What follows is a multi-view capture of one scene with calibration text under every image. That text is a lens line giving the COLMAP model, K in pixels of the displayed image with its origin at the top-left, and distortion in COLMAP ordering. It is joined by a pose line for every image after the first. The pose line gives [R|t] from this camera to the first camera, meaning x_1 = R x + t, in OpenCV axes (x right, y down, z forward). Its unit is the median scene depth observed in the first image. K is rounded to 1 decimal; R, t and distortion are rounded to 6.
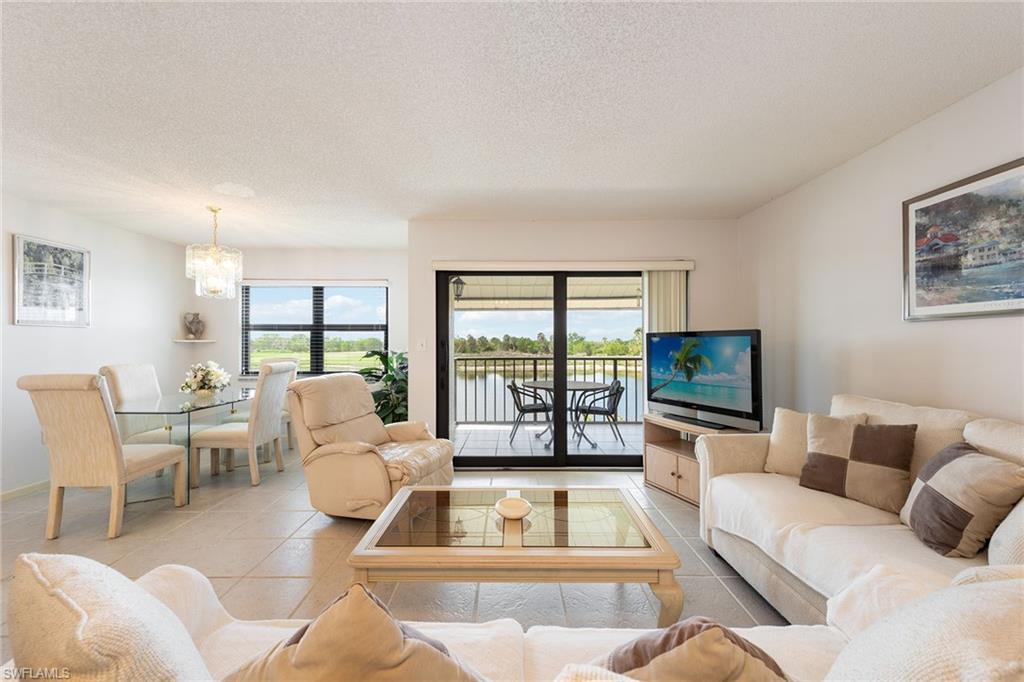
lens RADIAL K [[395.5, 0, 512.0], [0, 395.5, 341.0], [0, 0, 1]] dist [0.001812, -0.000413]
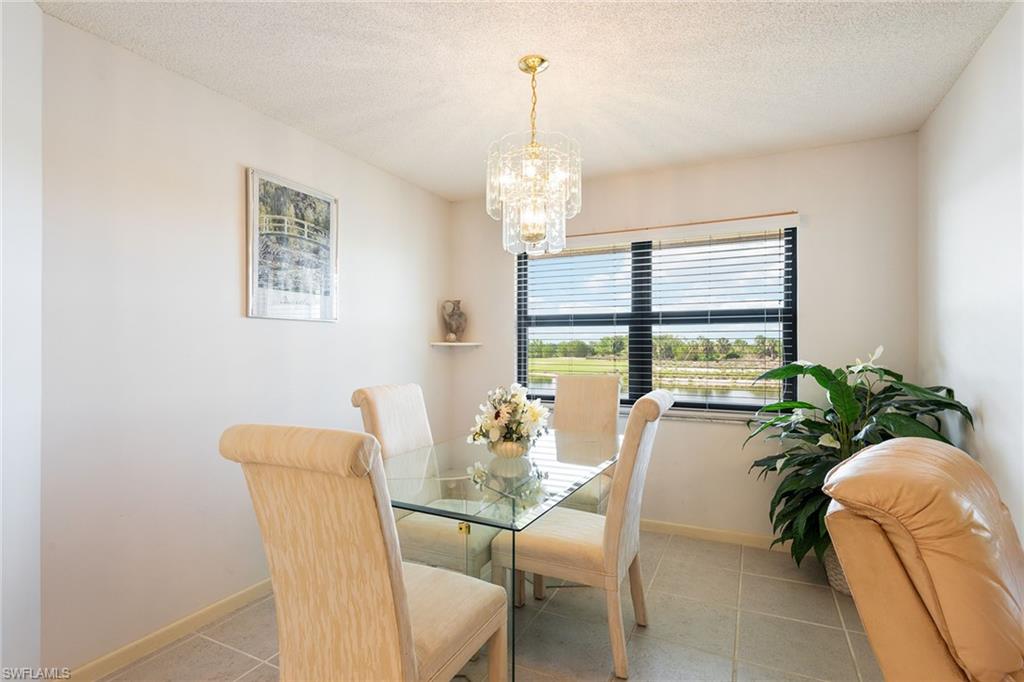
lens RADIAL K [[497.6, 0, 512.0], [0, 497.6, 341.0], [0, 0, 1]] dist [0.012891, 0.000000]
pose [[0.893392, -0.006538, -0.449230, -0.499712], [0.003267, 0.999962, -0.008056, 0.002777], [0.449265, 0.005729, 0.893380, 0.451244]]
